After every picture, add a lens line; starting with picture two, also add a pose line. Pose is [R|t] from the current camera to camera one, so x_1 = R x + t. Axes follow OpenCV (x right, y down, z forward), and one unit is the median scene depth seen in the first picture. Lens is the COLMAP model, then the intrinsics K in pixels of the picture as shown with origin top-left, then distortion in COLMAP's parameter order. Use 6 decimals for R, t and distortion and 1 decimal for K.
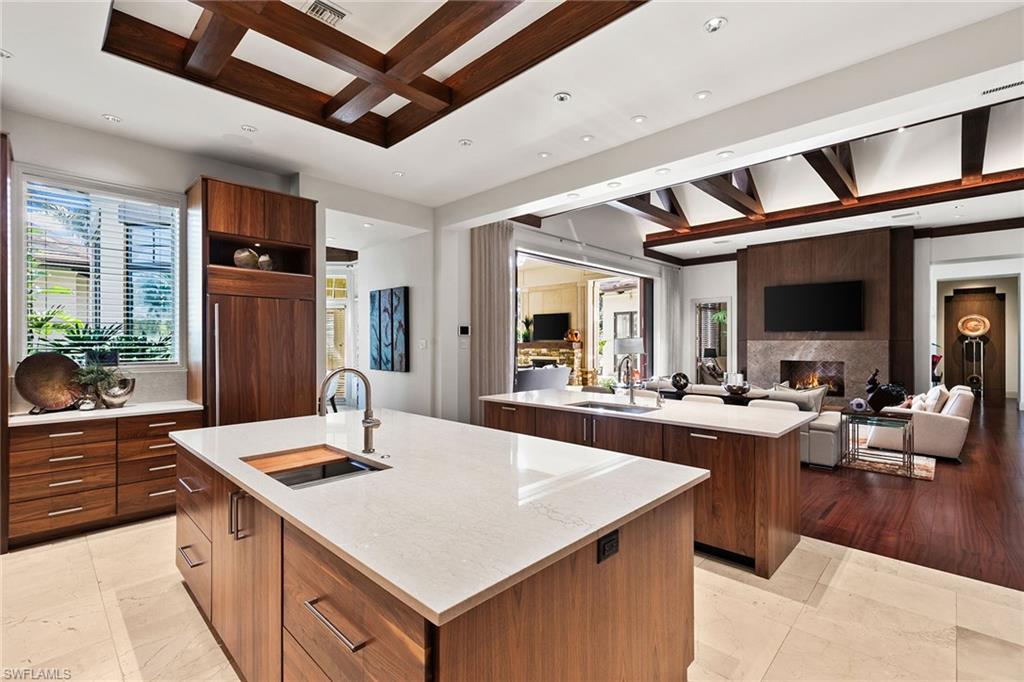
lens RADIAL K [[458.6, 0, 504.3], [0, 458.6, 345.6], [0, 0, 1]] dist [0.007522, 0.000667]
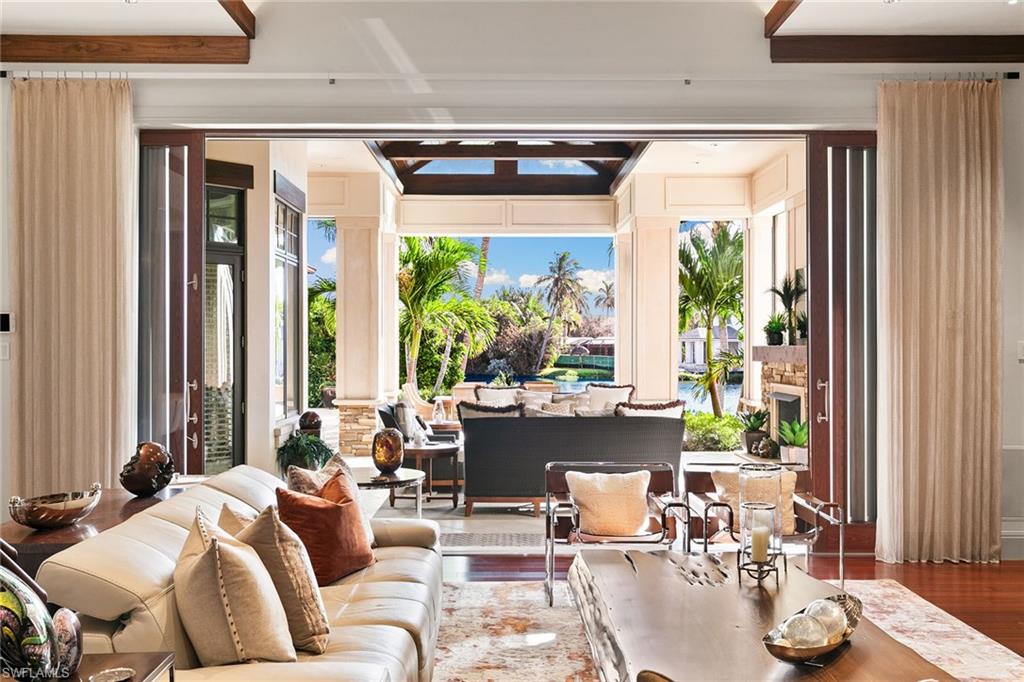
lens RADIAL K [[979.3, 0, 510.6], [0, 979.3, 340.1], [0, 0, 1]] dist [0.003112, 0.000000]
pose [[0.706985, -0.005006, -0.707210, 0.739215], [-0.004433, 0.999924, -0.011509, -0.004314], [0.707214, 0.011272, 0.706910, 0.485448]]
